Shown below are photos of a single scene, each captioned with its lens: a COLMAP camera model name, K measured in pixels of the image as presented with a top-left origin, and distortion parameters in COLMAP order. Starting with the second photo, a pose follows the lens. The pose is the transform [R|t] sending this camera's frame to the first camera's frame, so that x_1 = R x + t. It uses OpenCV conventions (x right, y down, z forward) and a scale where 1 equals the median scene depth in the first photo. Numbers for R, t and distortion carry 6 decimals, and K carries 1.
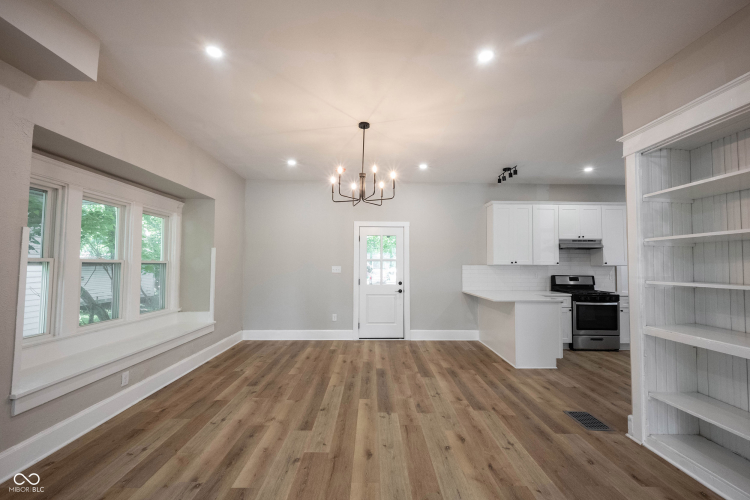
lens RADIAL K [[302.4, 0, 378.5], [0, 302.4, 251.9], [0, 0, 1]] dist [-0.001476, 0.000841]
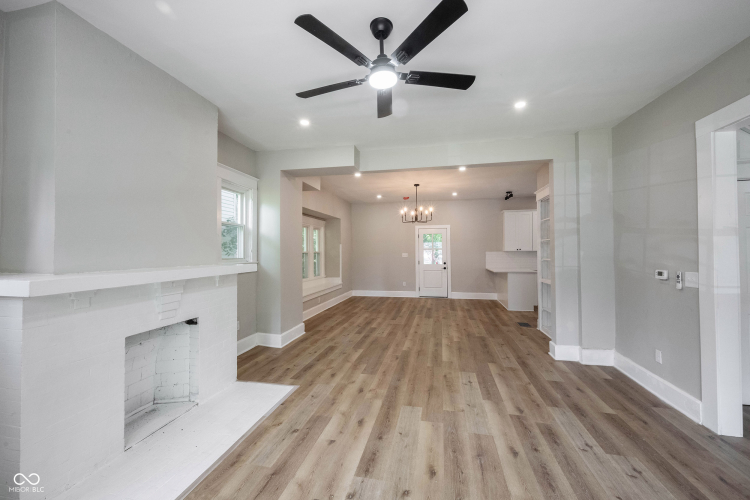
lens RADIAL K [[302.4, 0, 373.1], [0, 302.4, 249.4], [0, 0, 1]] dist [-0.001476, 0.000841]
pose [[0.970650, -0.013767, -0.240104, 0.098552], [0.022372, 0.999200, 0.033149, -0.035382], [0.239456, -0.037548, 0.970181, -0.706447]]
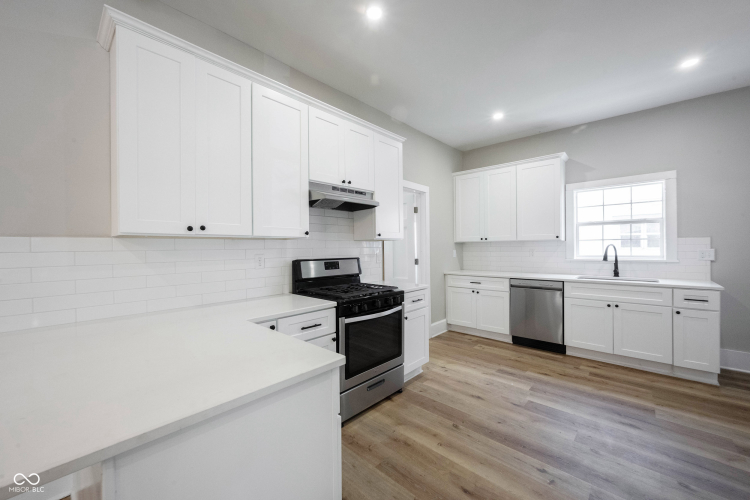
lens RADIAL K [[302.4, 0, 373.8], [0, 302.4, 248.6], [0, 0, 1]] dist [-0.001476, 0.000841]
pose [[0.691667, -0.019155, 0.721963, 0.350539], [-0.016704, 0.998957, 0.042507, 0.041064], [-0.722023, -0.041461, 0.690625, 0.642718]]
